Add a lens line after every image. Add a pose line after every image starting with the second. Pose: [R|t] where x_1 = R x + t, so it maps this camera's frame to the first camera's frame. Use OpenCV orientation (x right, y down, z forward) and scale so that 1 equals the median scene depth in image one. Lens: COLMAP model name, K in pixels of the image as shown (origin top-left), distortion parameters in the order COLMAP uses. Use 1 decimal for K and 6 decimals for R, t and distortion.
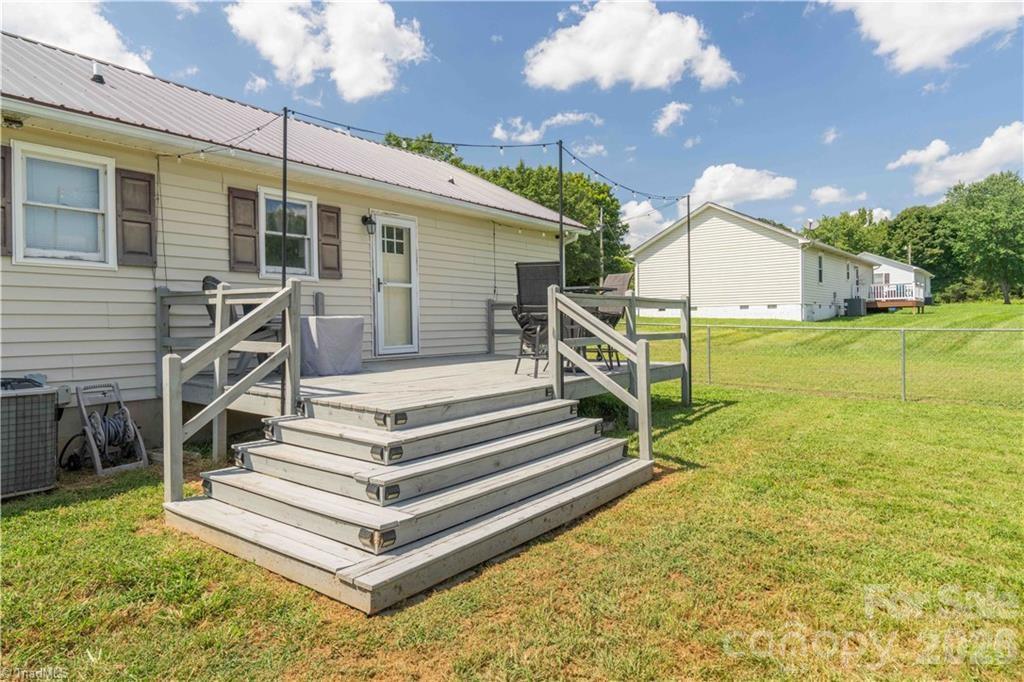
lens RADIAL K [[632.2, 0, 508.6], [0, 632.2, 317.2], [0, 0, 1]] dist [0.008738, 0.000987]
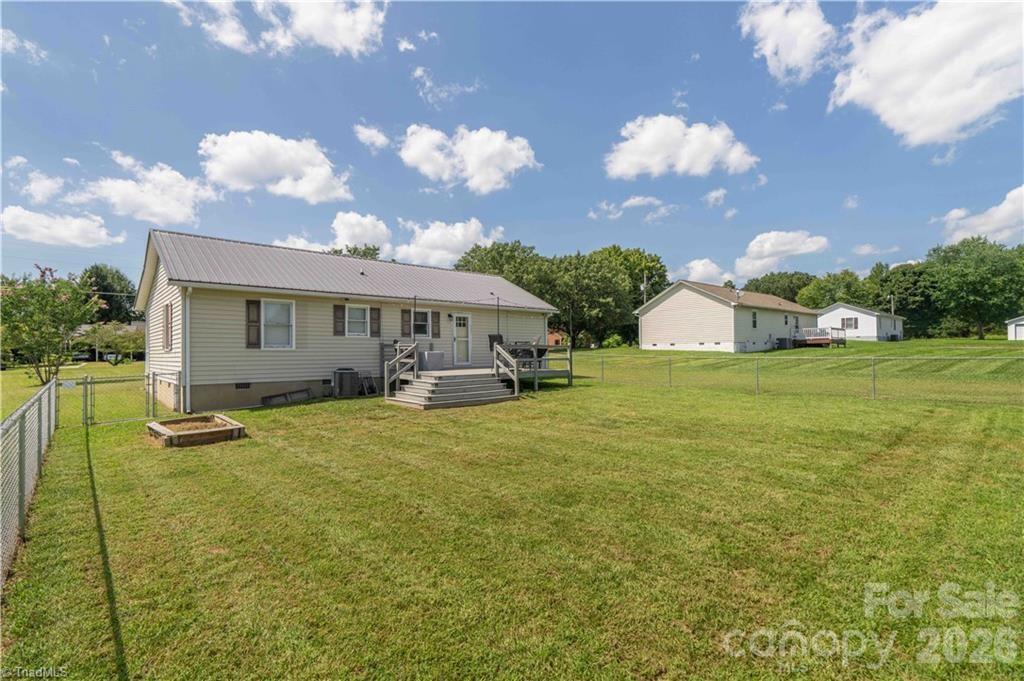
lens RADIAL K [[467.0, 0, 516.1], [0, 467.0, 341.9], [0, 0, 1]] dist [-0.001448, -0.000152]
pose [[0.982368, -0.000294, -0.186955, 0.397468], [-0.002054, 0.999921, -0.012362, -0.015758], [0.186944, 0.012528, 0.982291, -0.843076]]
